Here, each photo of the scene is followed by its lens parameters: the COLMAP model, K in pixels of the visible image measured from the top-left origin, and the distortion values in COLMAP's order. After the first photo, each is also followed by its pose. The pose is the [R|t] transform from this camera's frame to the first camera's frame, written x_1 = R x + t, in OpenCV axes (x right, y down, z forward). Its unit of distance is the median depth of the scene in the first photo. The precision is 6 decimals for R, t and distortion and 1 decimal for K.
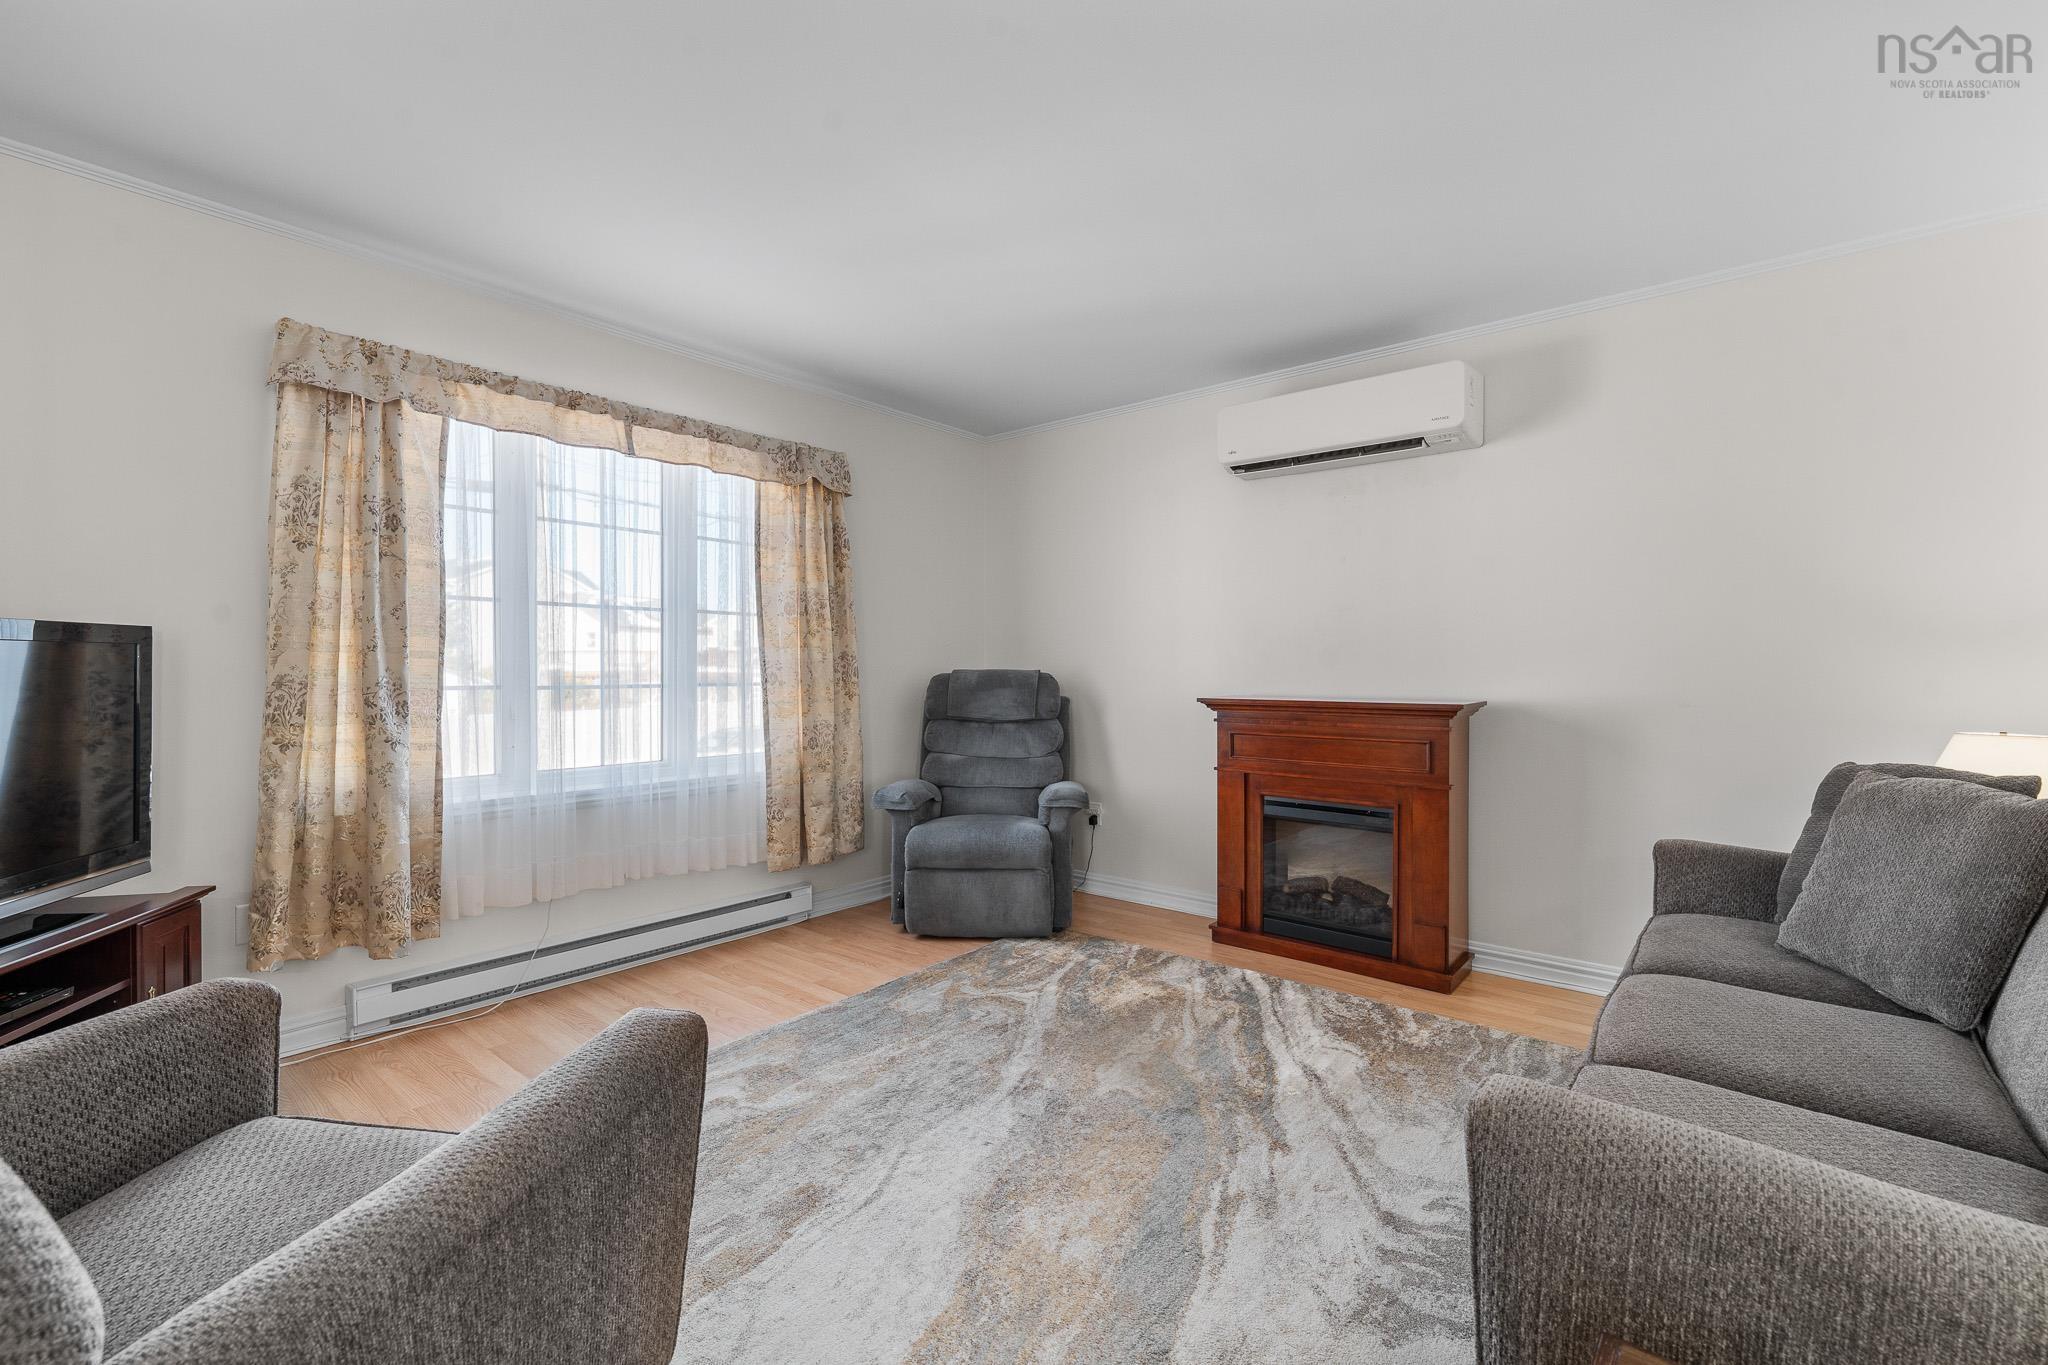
lens RADIAL K [[873.3, 0, 1028.8], [0, 873.3, 670.5], [0, 0, 1]] dist [0.000259, 0.000449]
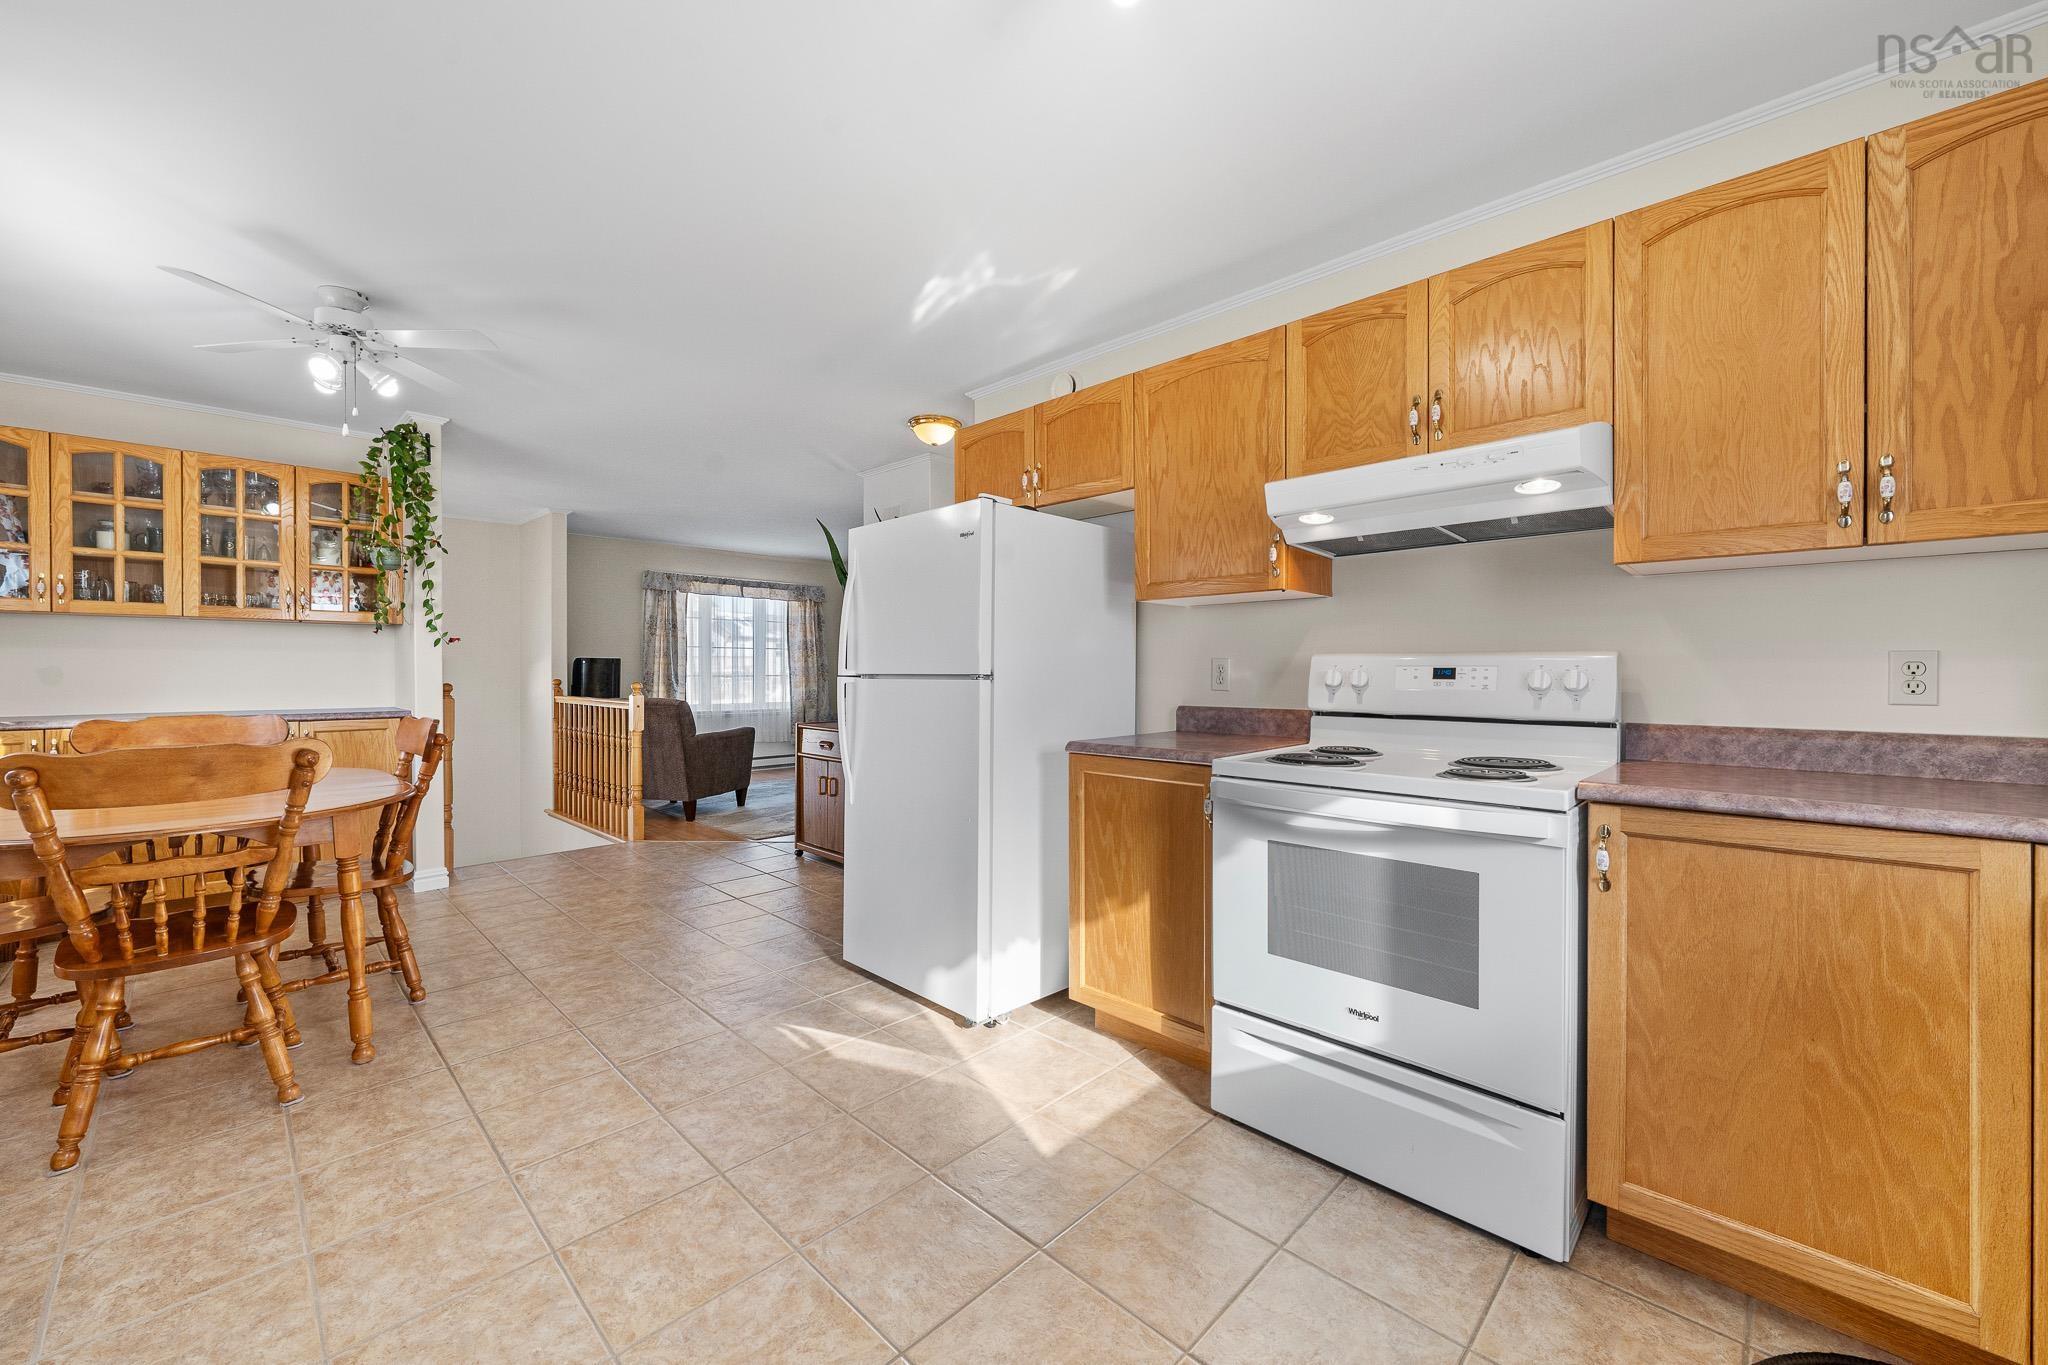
lens RADIAL K [[795.5, 0, 1016.8], [0, 795.5, 674.7], [0, 0, 1]] dist [-0.001891, -0.000103]
pose [[0.995938, 0.001189, -0.090039, 0.735047], [-0.000796, 0.999990, 0.004407, 0.002173], [0.090043, -0.004318, 0.995929, -1.652030]]
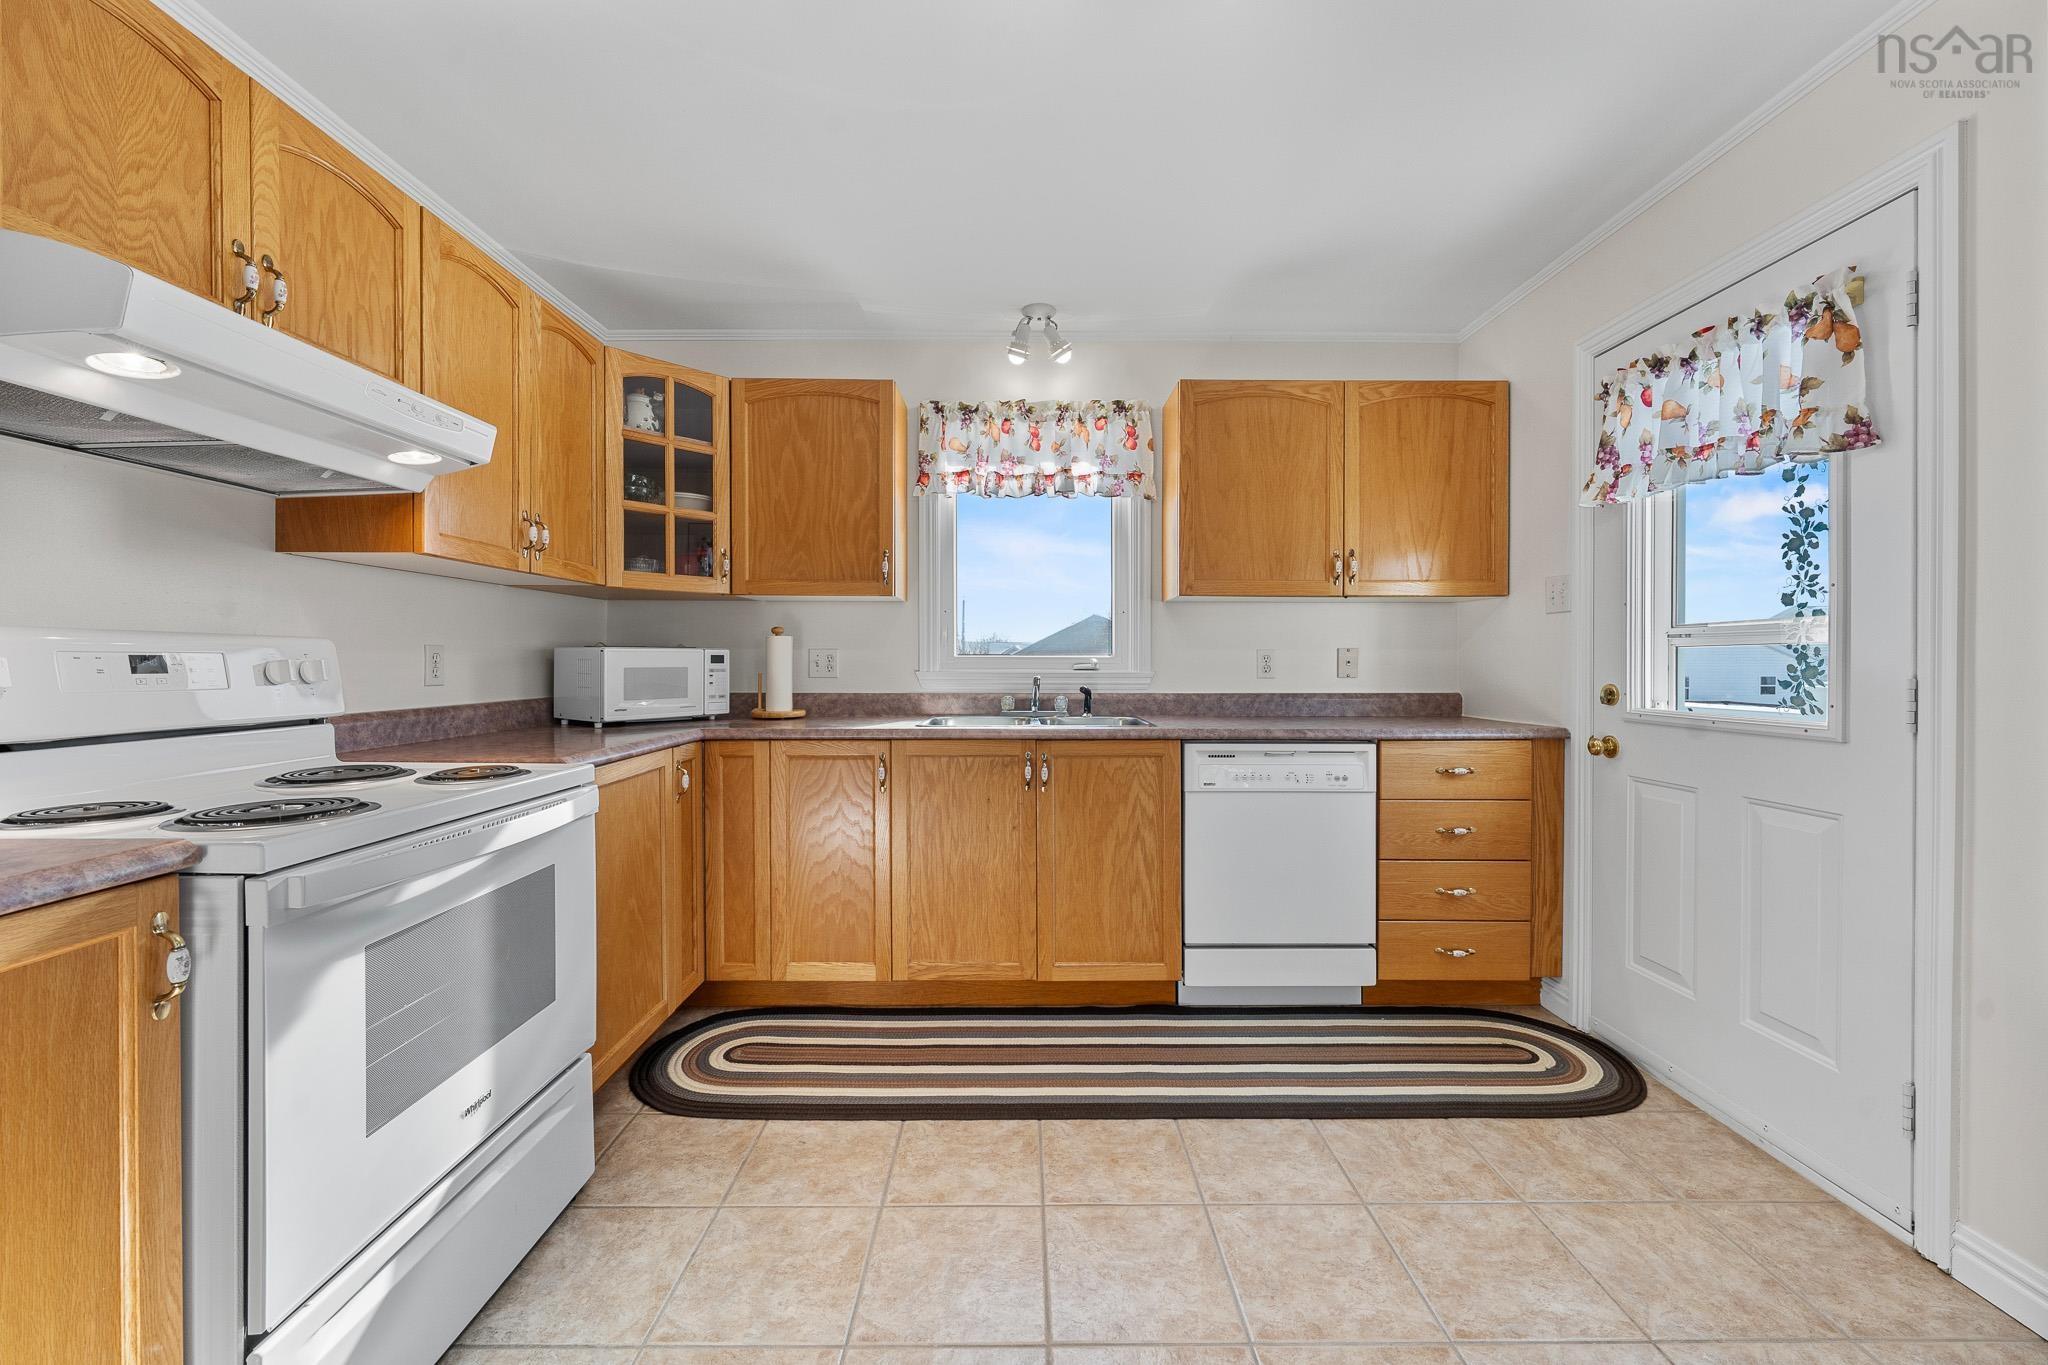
lens RADIAL K [[792.3, 0, 1019.1], [0, 792.3, 664.5], [0, 0, 1]] dist [-0.001015, -0.000131]
pose [[-0.637513, -0.004224, 0.770428, 0.406394], [-0.000470, 0.999987, 0.005094, 0.001590], [-0.770439, 0.002885, -0.637507, -1.025172]]
